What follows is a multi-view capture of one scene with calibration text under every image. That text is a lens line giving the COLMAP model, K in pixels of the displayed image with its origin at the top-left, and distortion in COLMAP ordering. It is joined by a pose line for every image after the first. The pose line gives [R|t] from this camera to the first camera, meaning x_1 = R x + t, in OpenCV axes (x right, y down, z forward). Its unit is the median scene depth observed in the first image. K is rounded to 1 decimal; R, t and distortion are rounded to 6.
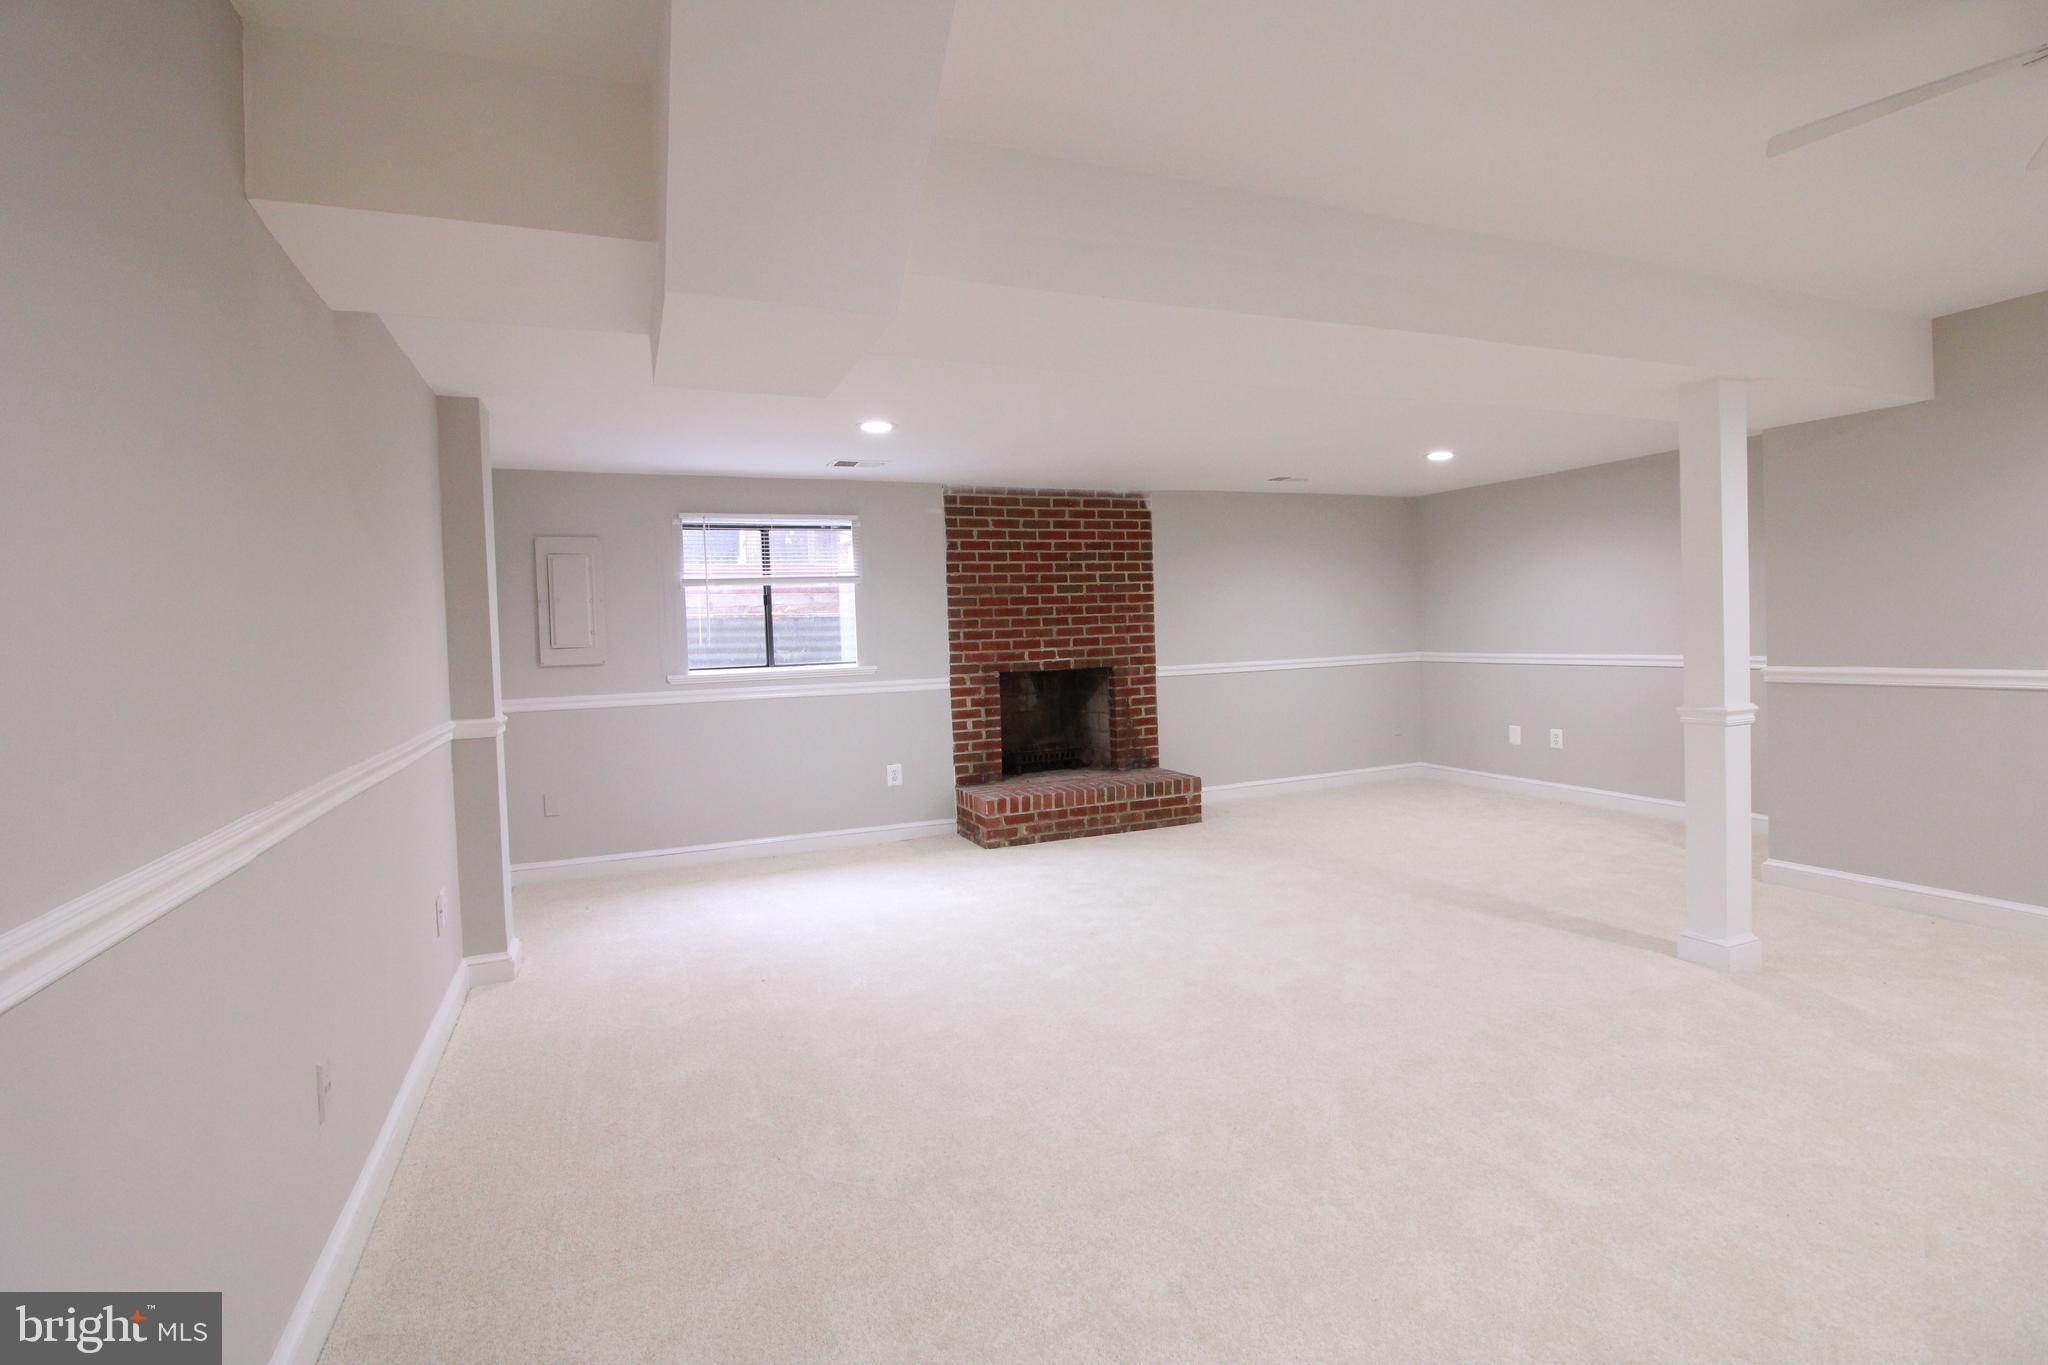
lens RADIAL K [[960.3, 0, 1025.3], [0, 960.3, 672.0], [0, 0, 1]] dist [-0.013896, -0.006760]
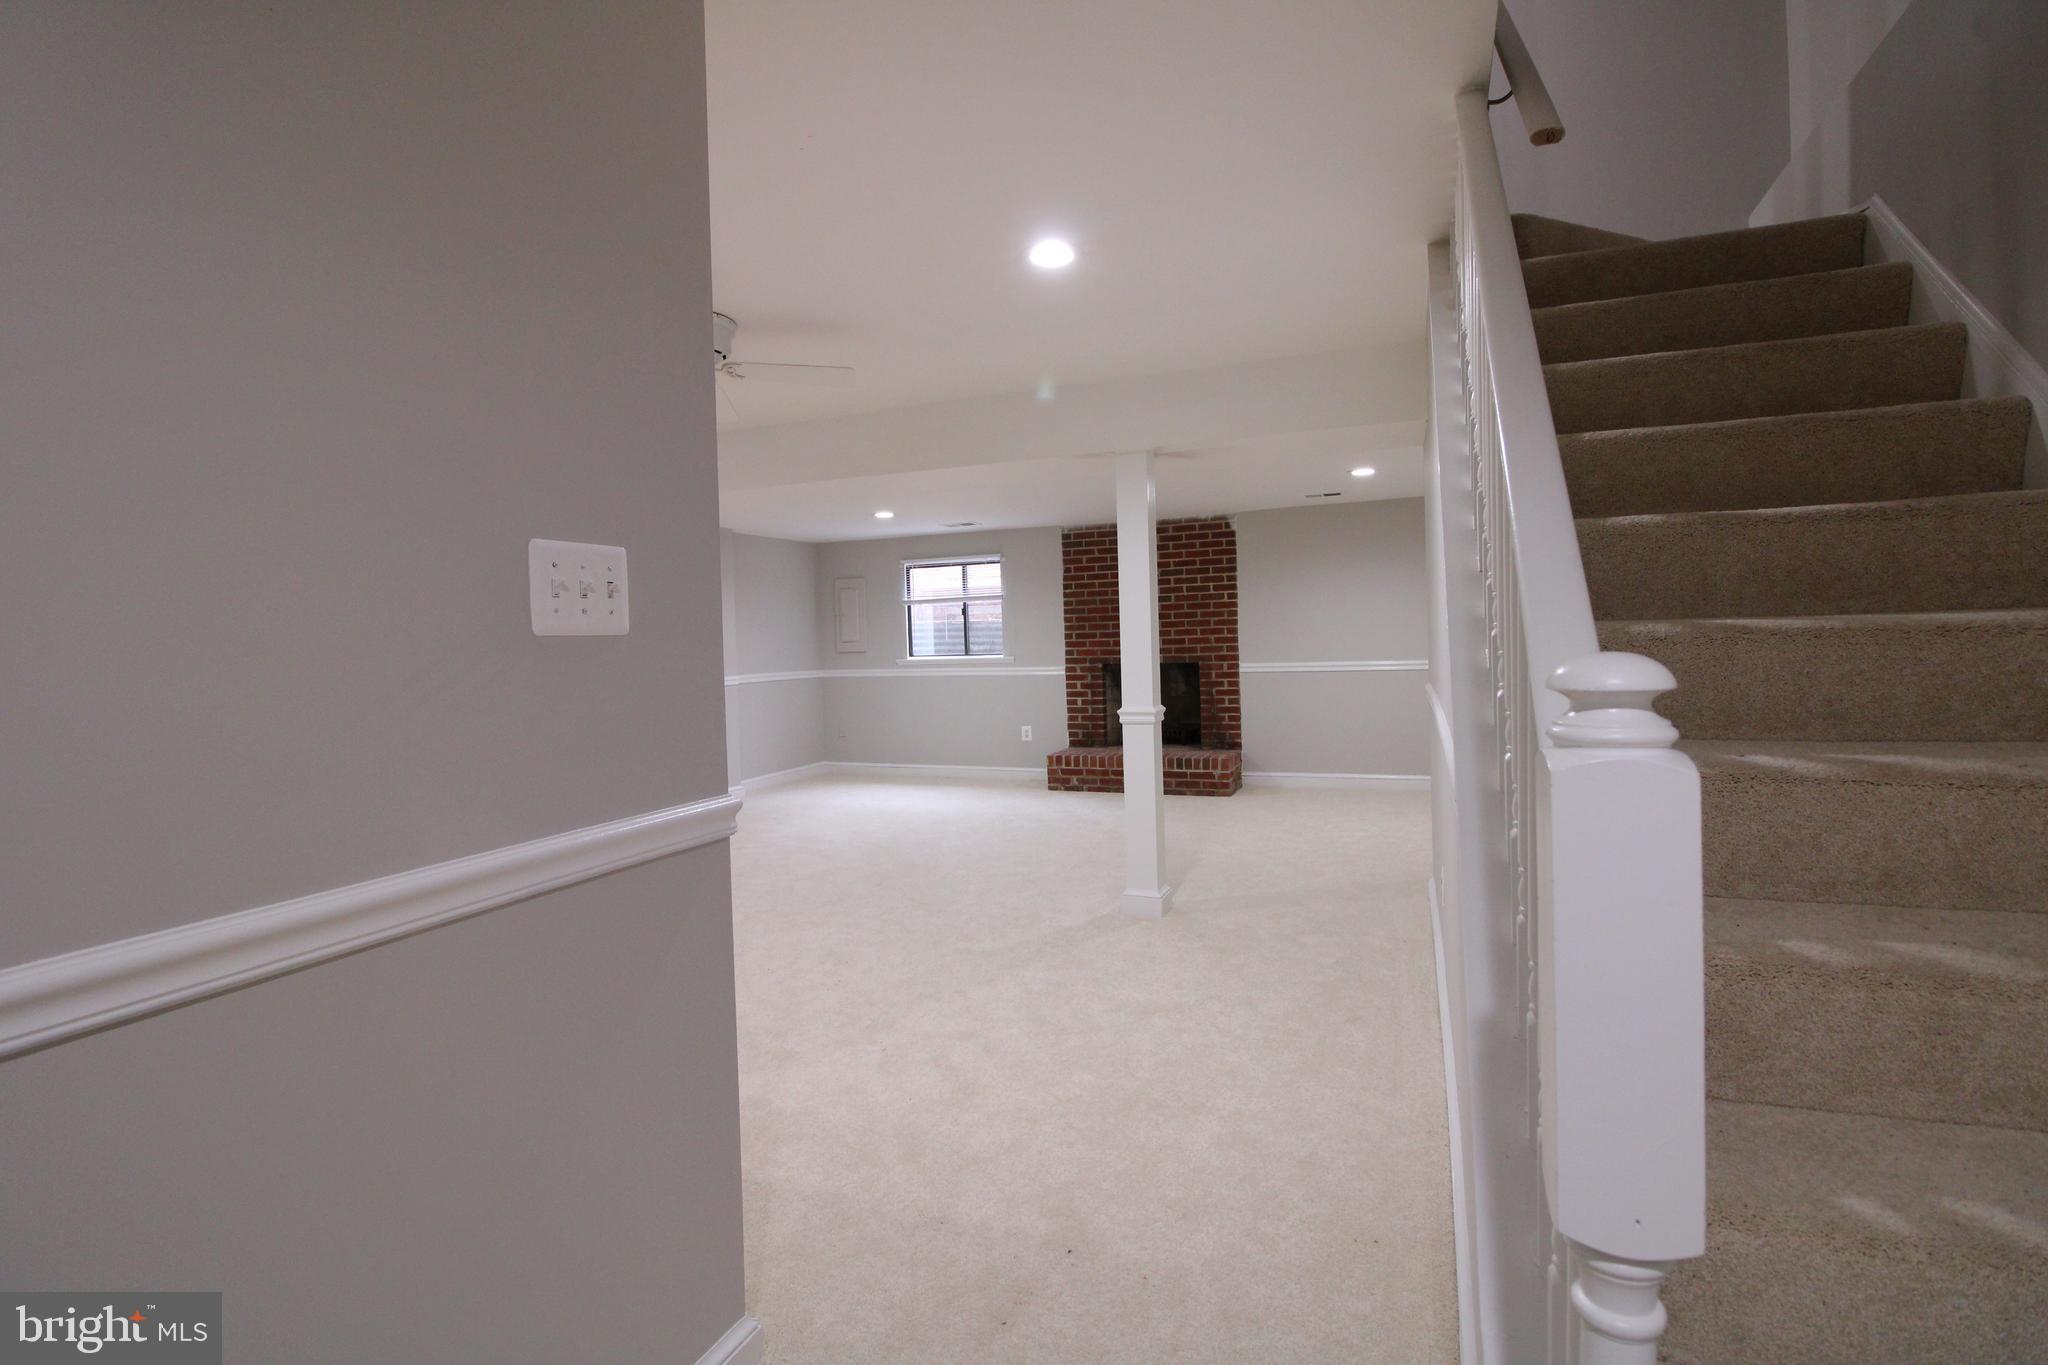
lens RADIAL K [[960.3, 0, 1037.8], [0, 960.3, 678.2], [0, 0, 1]] dist [-0.013896, -0.006760]
pose [[0.706303, 0.044511, -0.706509, 0.851005], [-0.022736, 0.998933, 0.040205, -0.031412], [0.707545, -0.012334, 0.706561, 0.002764]]
